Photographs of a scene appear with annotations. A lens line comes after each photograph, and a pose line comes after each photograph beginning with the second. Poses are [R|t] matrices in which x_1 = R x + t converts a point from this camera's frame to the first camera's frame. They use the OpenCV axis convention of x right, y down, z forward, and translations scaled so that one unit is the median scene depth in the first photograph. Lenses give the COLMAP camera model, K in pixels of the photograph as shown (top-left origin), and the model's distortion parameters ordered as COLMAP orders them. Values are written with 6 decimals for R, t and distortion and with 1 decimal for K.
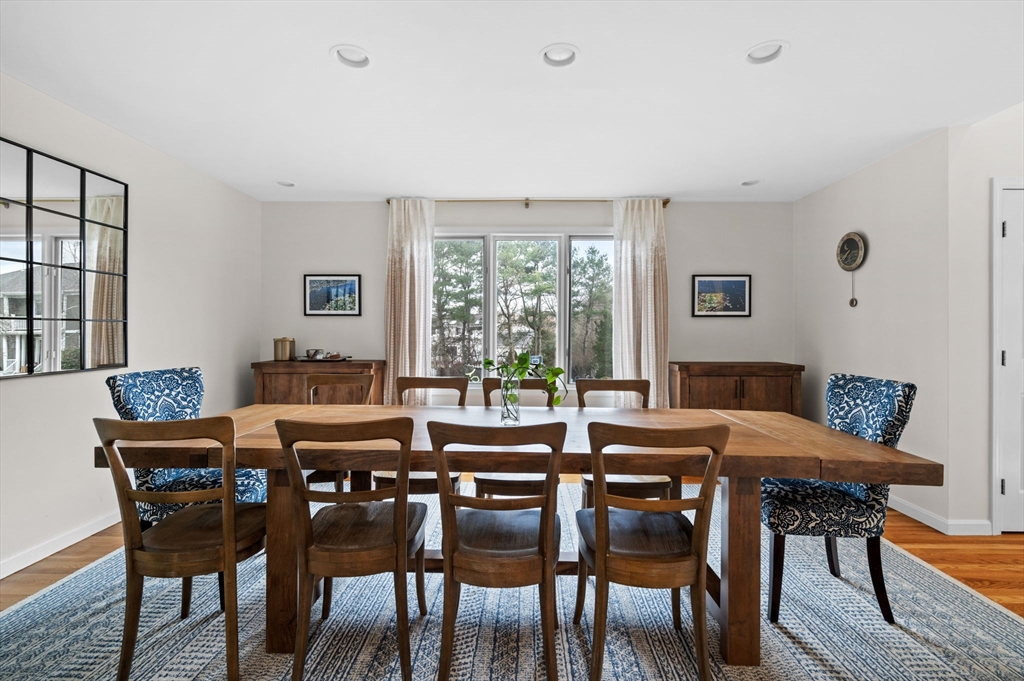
lens RADIAL K [[470.4, 0, 511.6], [0, 470.4, 332.7], [0, 0, 1]] dist [-0.002515, -0.000568]
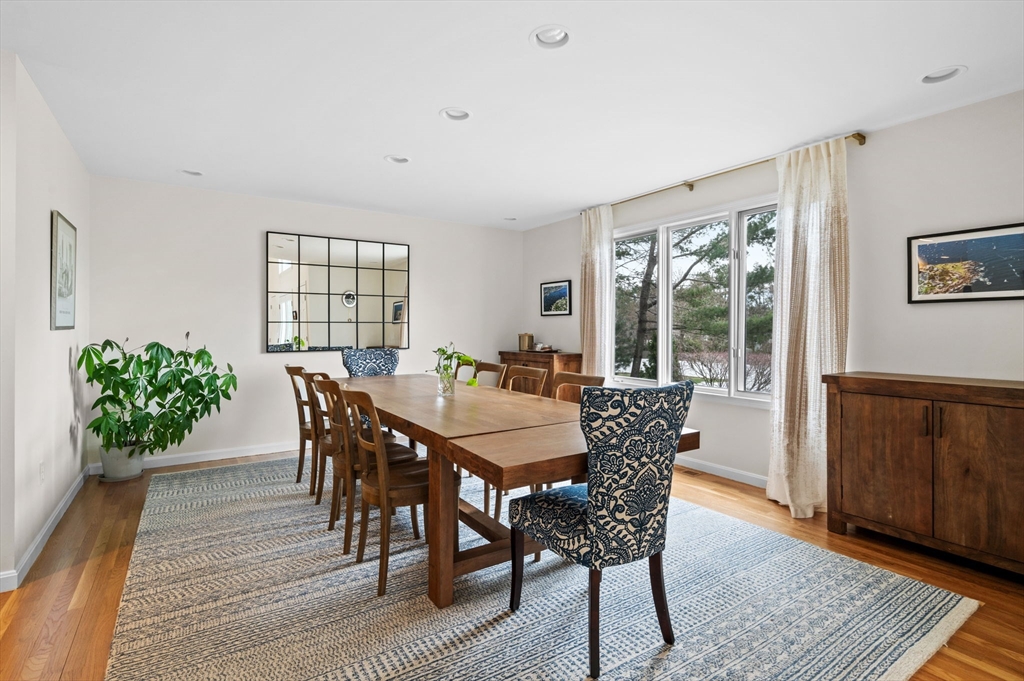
lens RADIAL K [[499.7, 0, 508.6], [0, 499.7, 337.3], [0, 0, 1]] dist [0.018710, 0.000357]
pose [[0.573191, 0.012046, -0.819333, 0.639716], [-0.001771, 0.999908, 0.013462, 0.003491], [0.819420, -0.006265, 0.573159, 0.164410]]
